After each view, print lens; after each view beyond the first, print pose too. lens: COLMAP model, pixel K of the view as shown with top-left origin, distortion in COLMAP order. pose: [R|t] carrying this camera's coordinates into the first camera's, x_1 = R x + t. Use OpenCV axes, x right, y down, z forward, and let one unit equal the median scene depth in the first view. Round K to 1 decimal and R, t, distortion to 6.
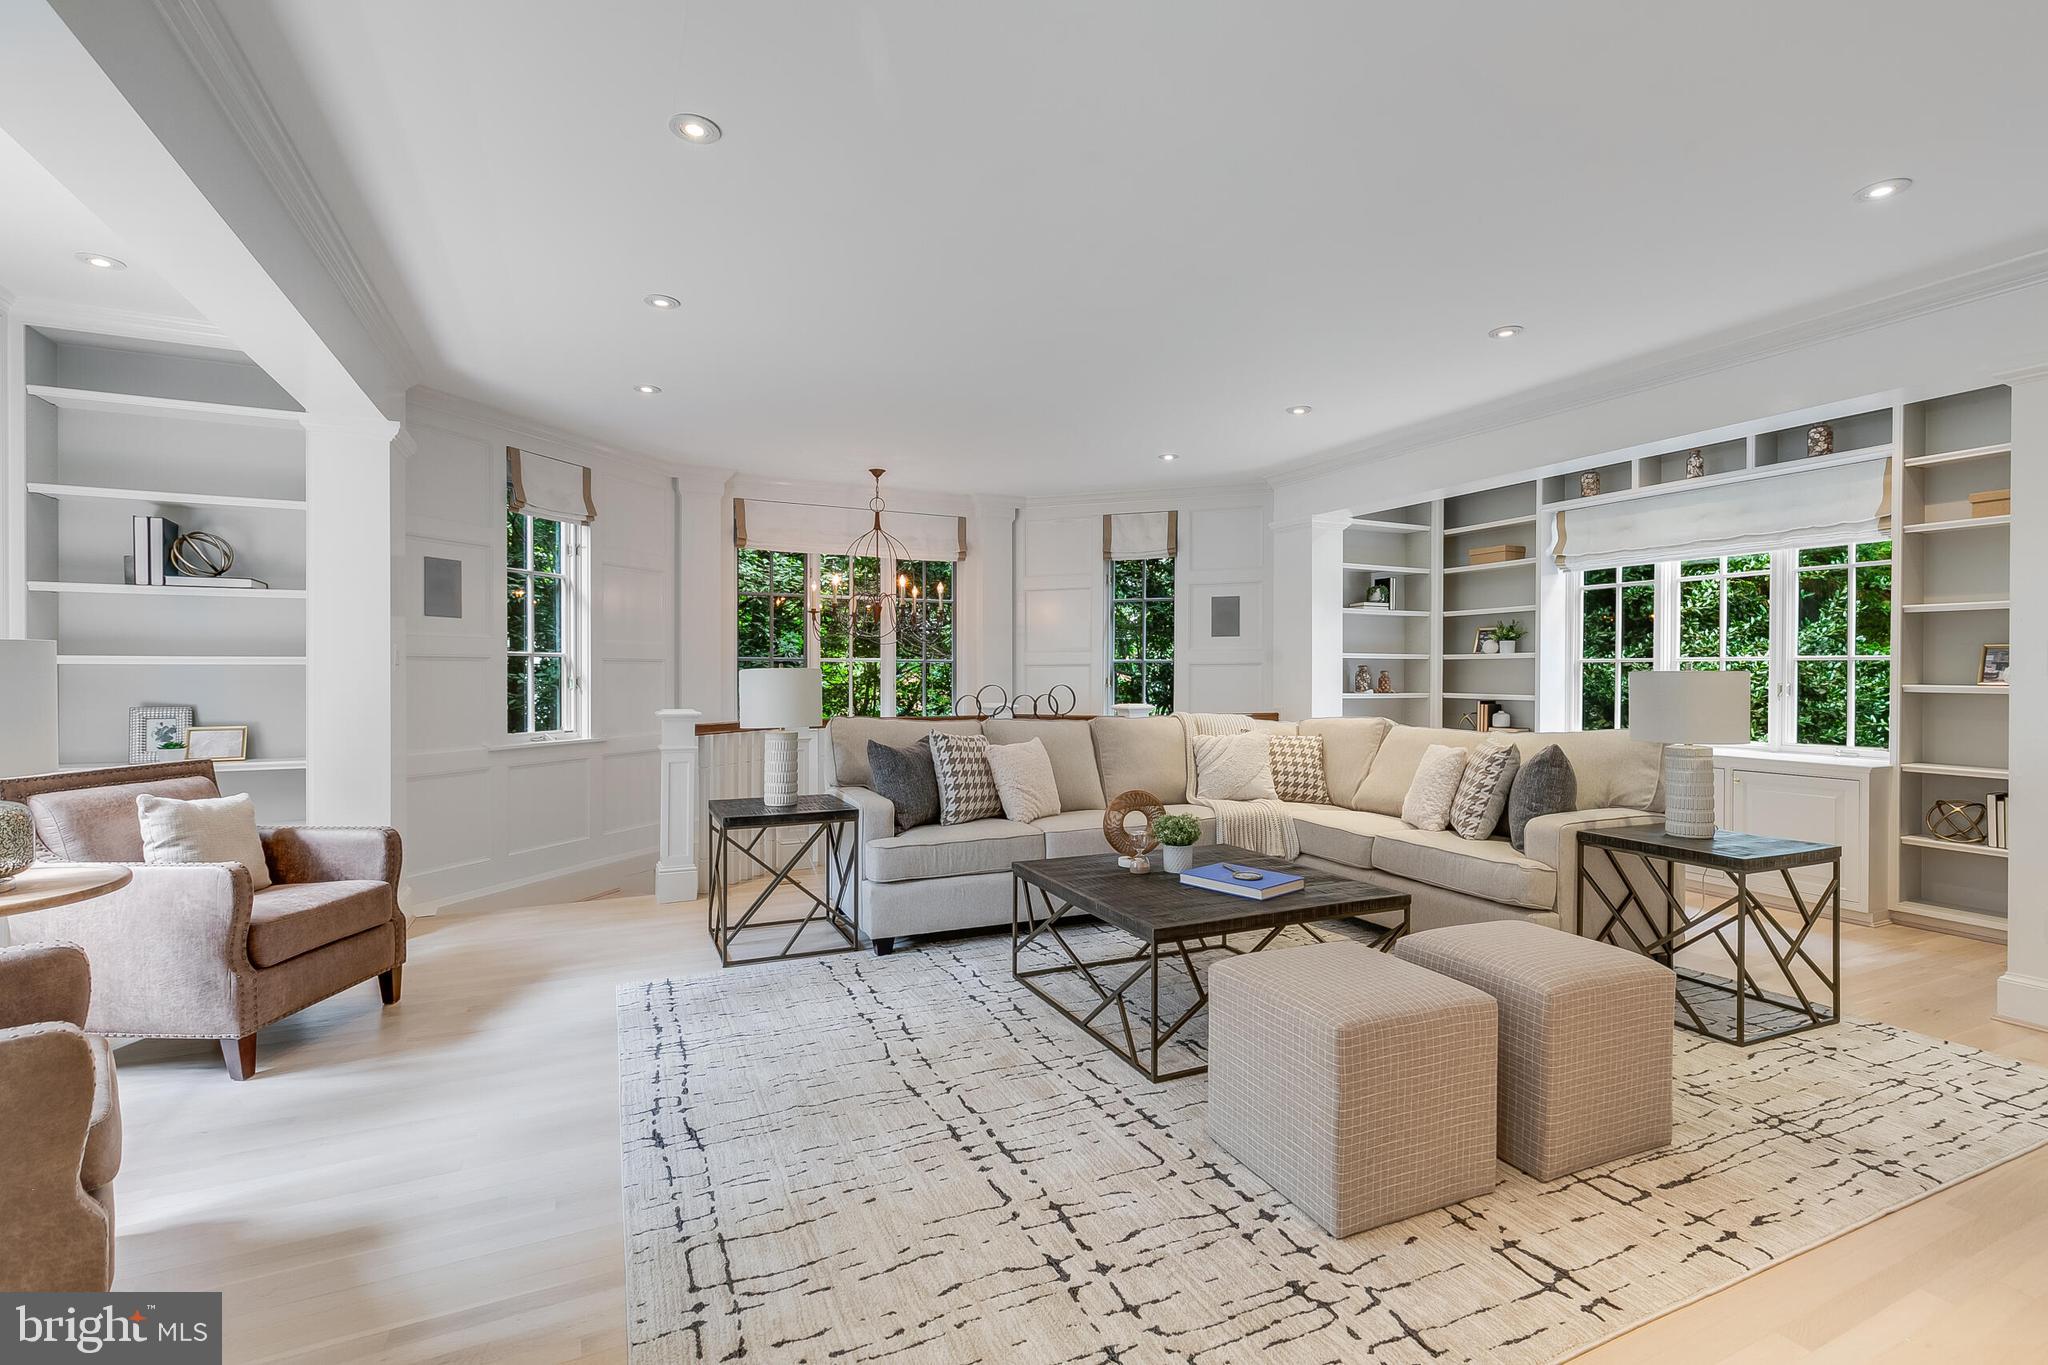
lens RADIAL K [[913.7, 0, 1027.8], [0, 913.7, 682.9], [0, 0, 1]] dist [0.005815, -0.000071]
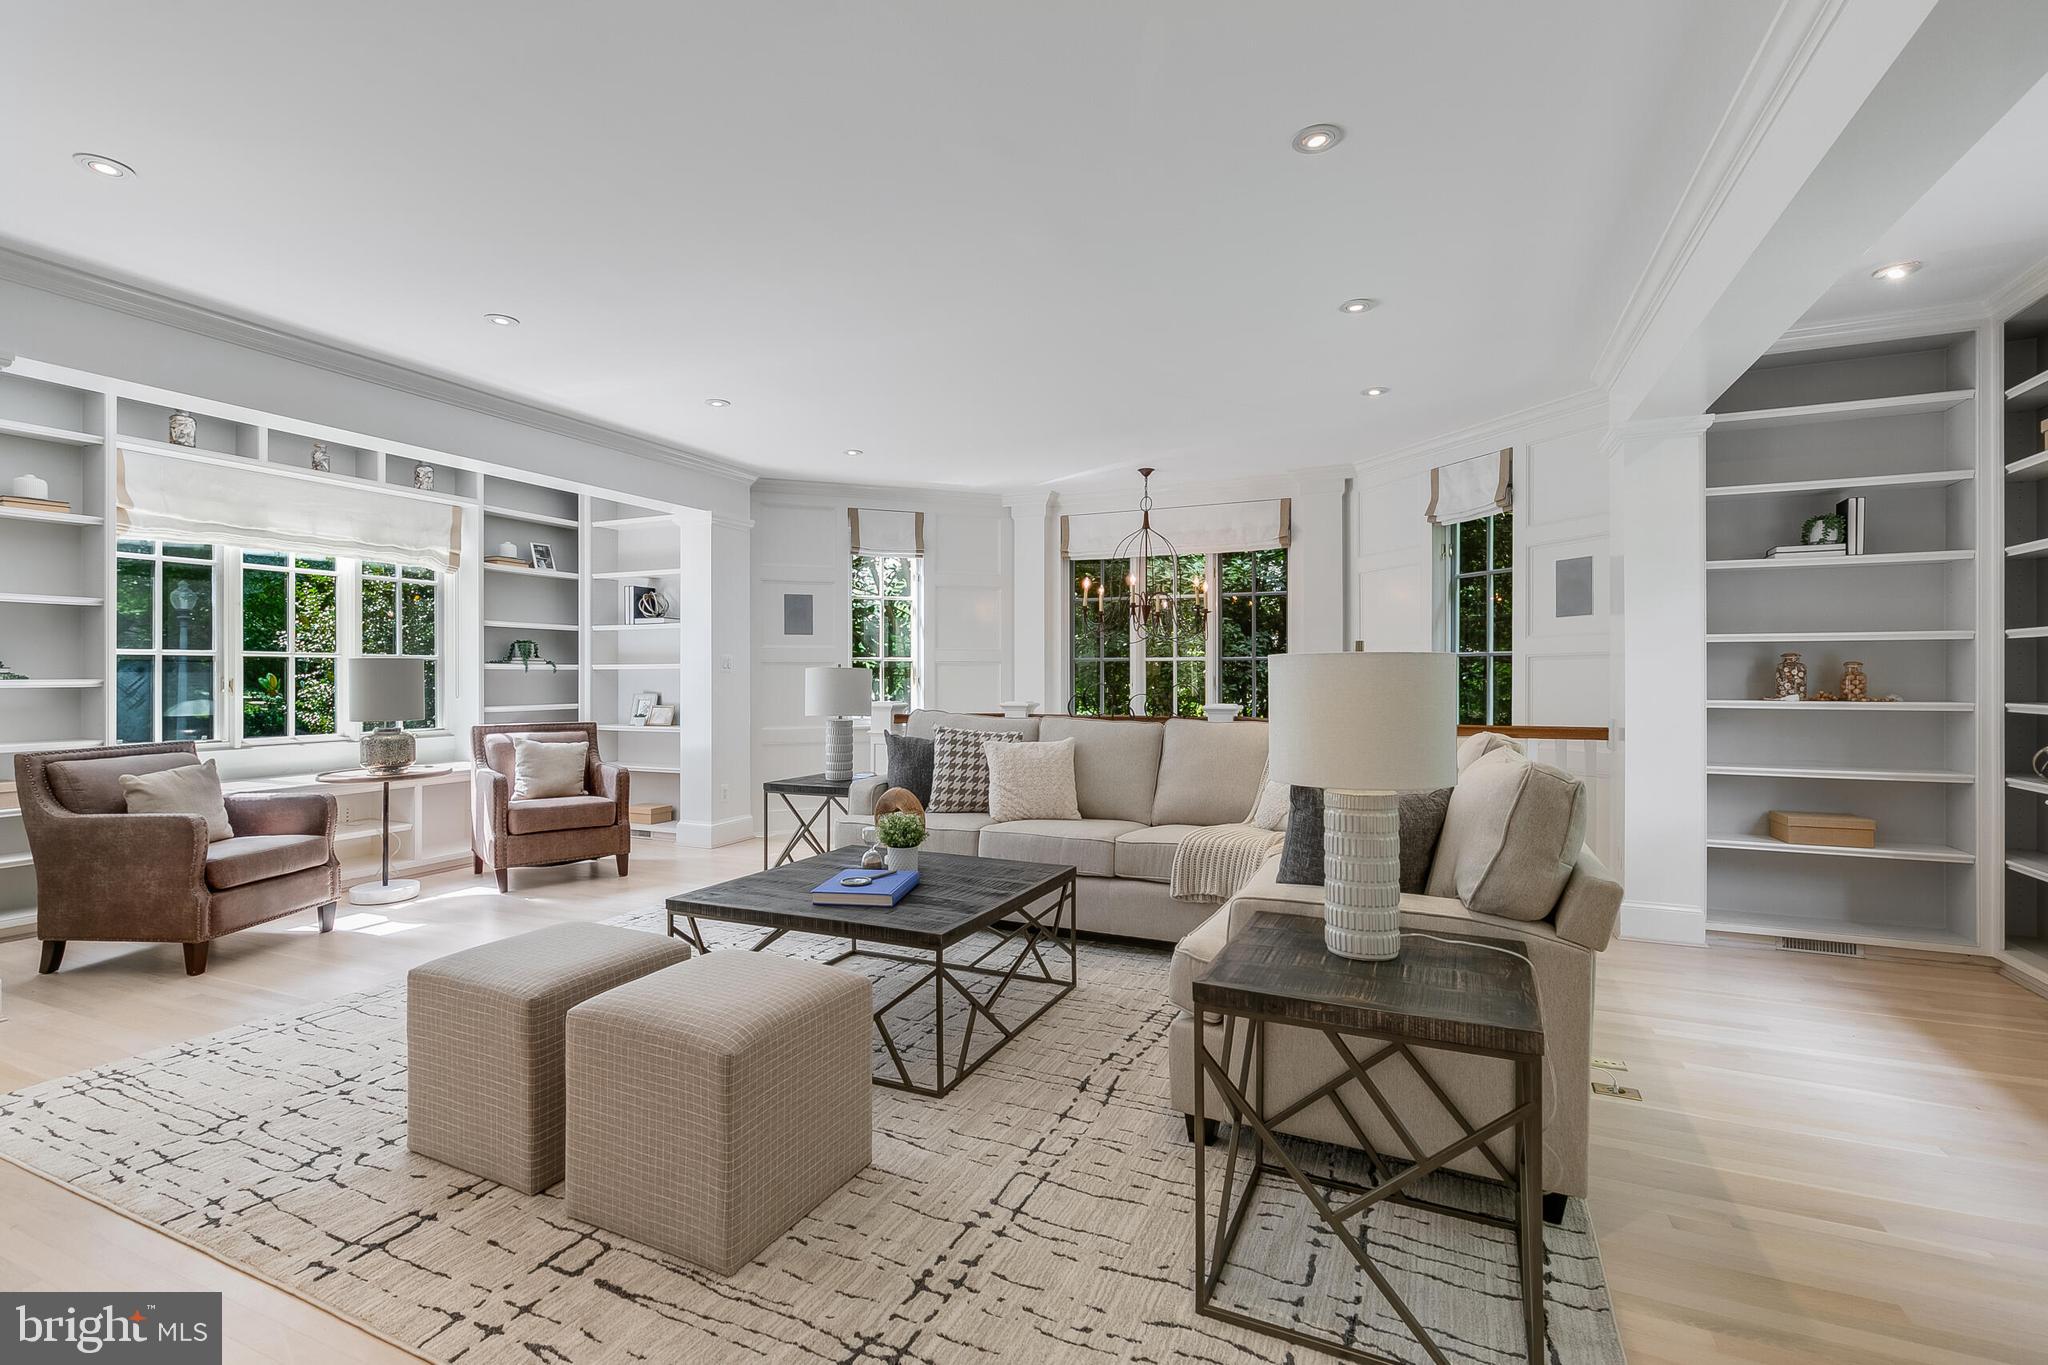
lens RADIAL K [[921.5, 0, 1024.6], [0, 921.5, 668.5], [0, 0, 1]] dist [0.004321, -0.000115]
pose [[0.648825, -0.009344, -0.760880, 0.612189], [-0.002791, 0.999889, -0.014658, 0.001372], [0.760933, 0.011634, 0.648727, 0.286737]]
